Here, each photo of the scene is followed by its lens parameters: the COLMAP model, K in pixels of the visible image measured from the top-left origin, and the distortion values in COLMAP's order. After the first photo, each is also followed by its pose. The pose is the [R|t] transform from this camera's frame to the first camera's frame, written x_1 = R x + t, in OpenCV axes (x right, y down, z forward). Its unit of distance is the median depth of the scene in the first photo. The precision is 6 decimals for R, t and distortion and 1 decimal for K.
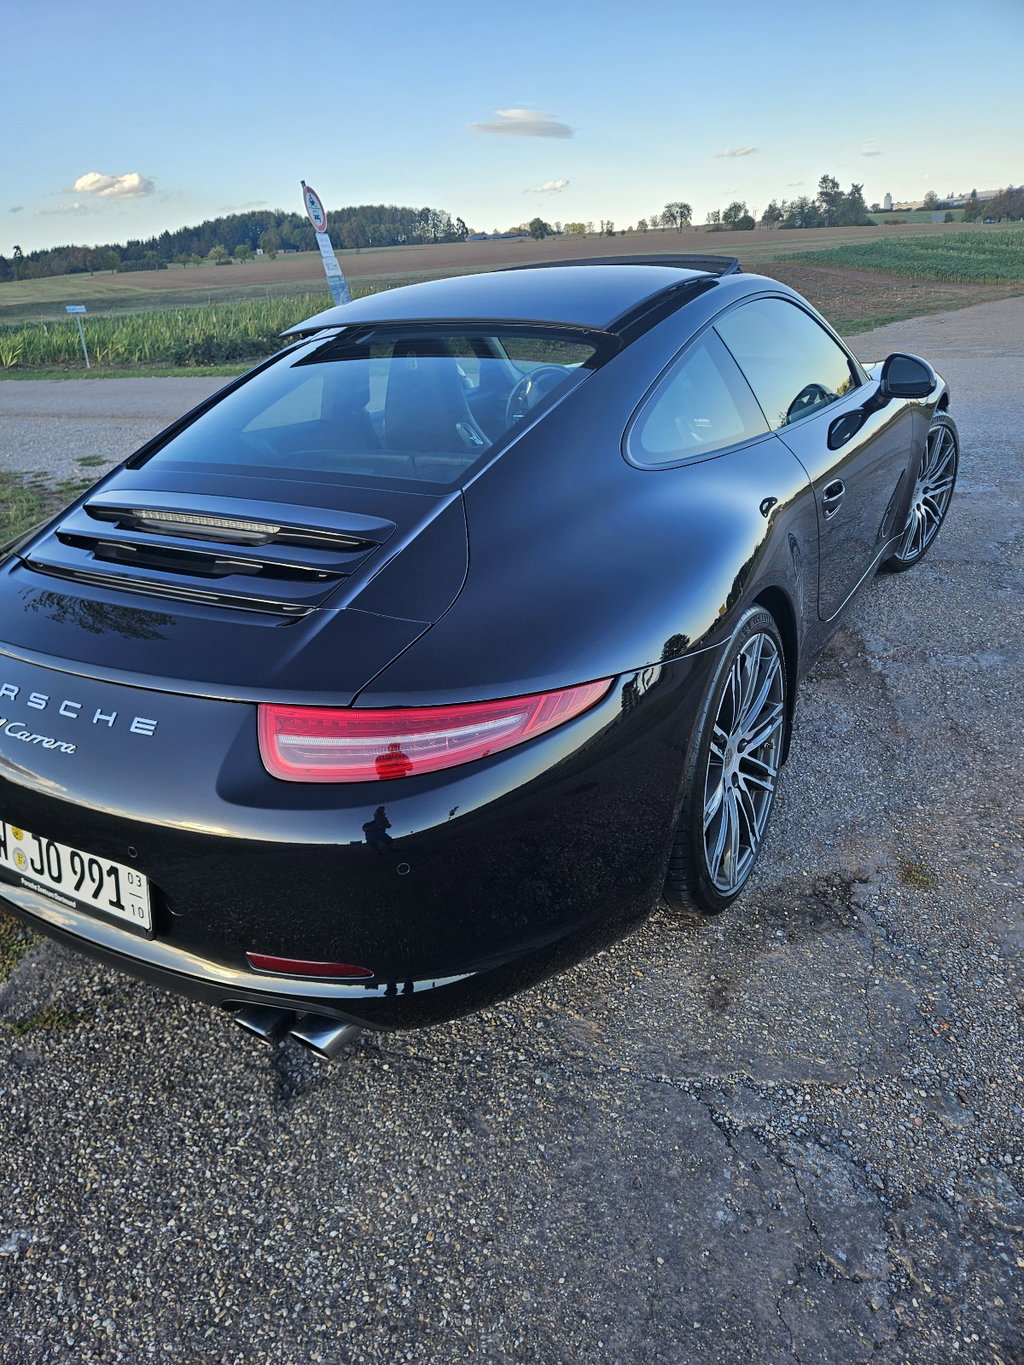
lens RADIAL K [[928.4, 0, 477.4], [0, 928.4, 652.4], [0, 0, 1]] dist [0.069742, -0.049949]
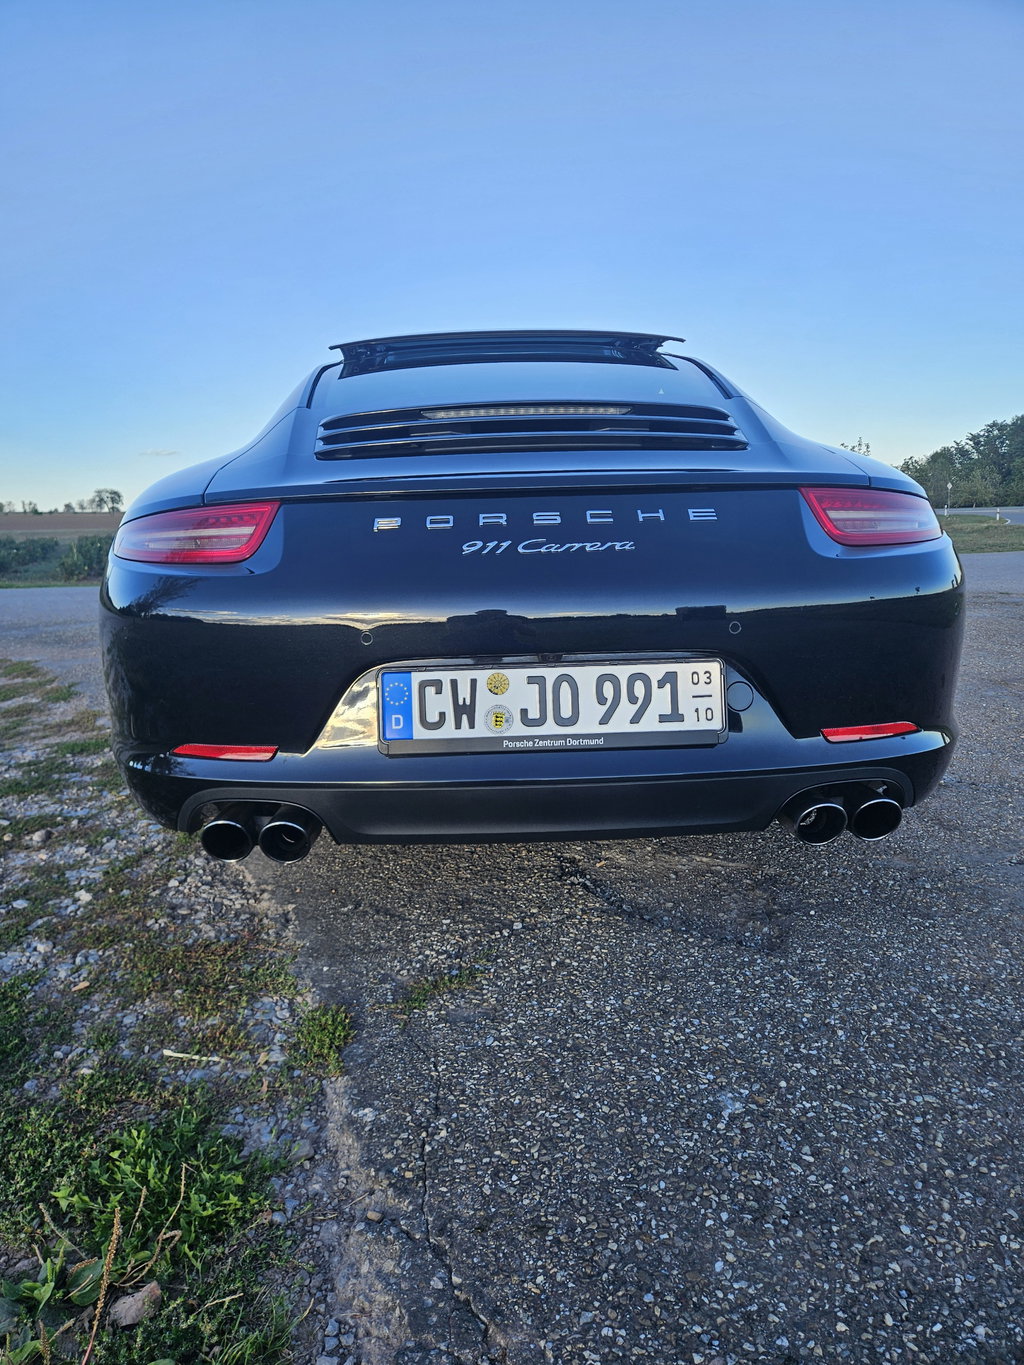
lens RADIAL K [[928.4, 0, 477.4], [0, 928.4, 652.4], [0, 0, 1]] dist [0.069742, -0.049949]
pose [[0.830285, -0.026363, 0.556715, -1.044083], [0.185380, 0.955070, -0.231249, 0.380124], [-0.525605, 0.295206, 0.797867, 0.342165]]
